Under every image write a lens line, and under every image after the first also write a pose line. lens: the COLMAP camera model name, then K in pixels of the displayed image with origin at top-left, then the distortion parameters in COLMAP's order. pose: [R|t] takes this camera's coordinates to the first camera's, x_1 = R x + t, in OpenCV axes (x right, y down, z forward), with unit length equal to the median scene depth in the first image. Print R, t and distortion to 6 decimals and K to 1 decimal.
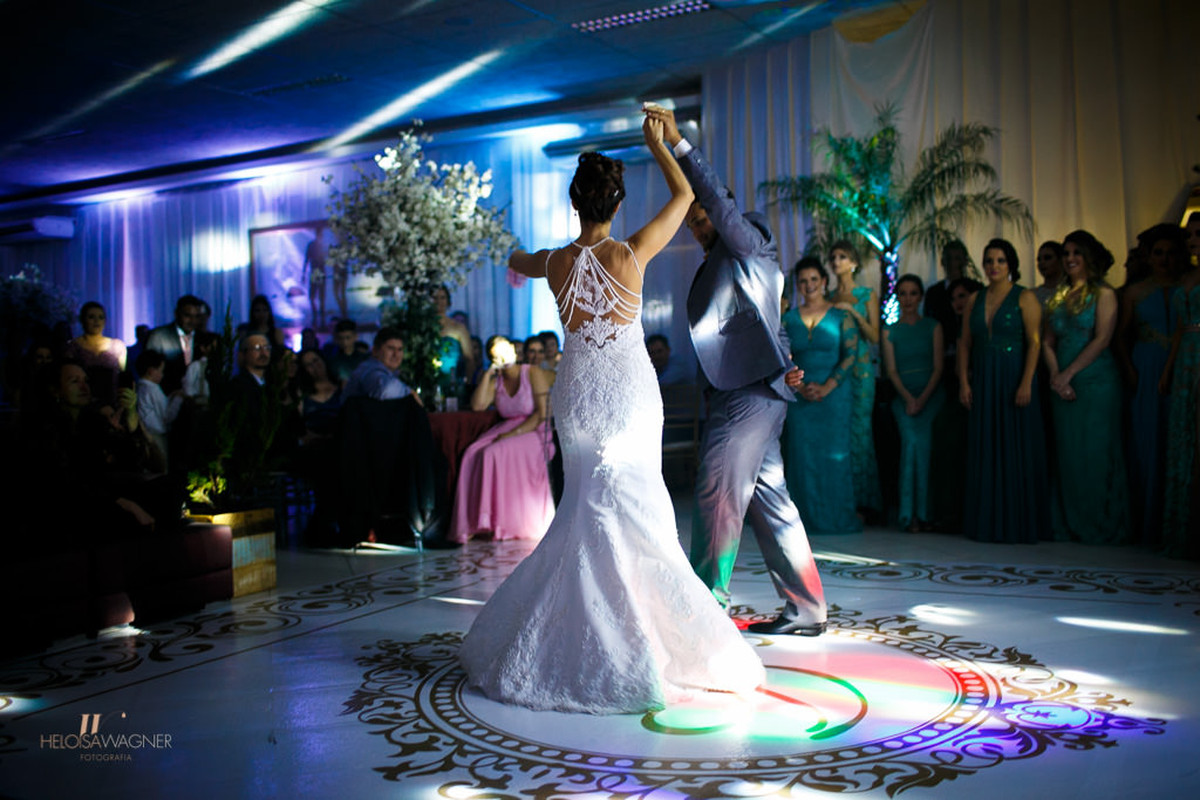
lens RADIAL K [[1124.8, 0, 597.3], [0, 1124.8, 397.3], [0, 0, 1]] dist [-0.053391, 0.000000]
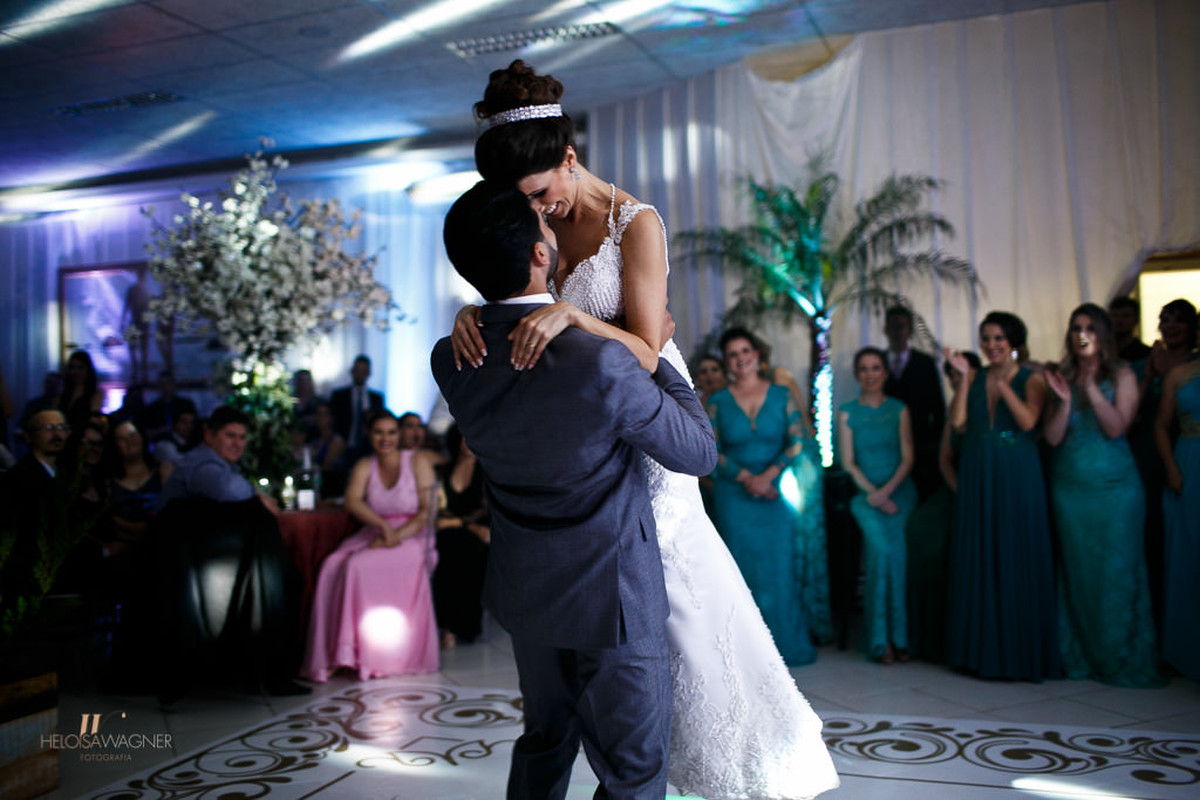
lens RADIAL K [[1124.8, 0, 600.8], [0, 1124.8, 403.0], [0, 0, 1]] dist [-0.053391, 0.000000]
pose [[0.989219, 0.010681, 0.146057, -0.040614], [-0.005105, 0.999246, -0.038497, -0.032806], [-0.146358, 0.037336, 0.988527, 0.189469]]
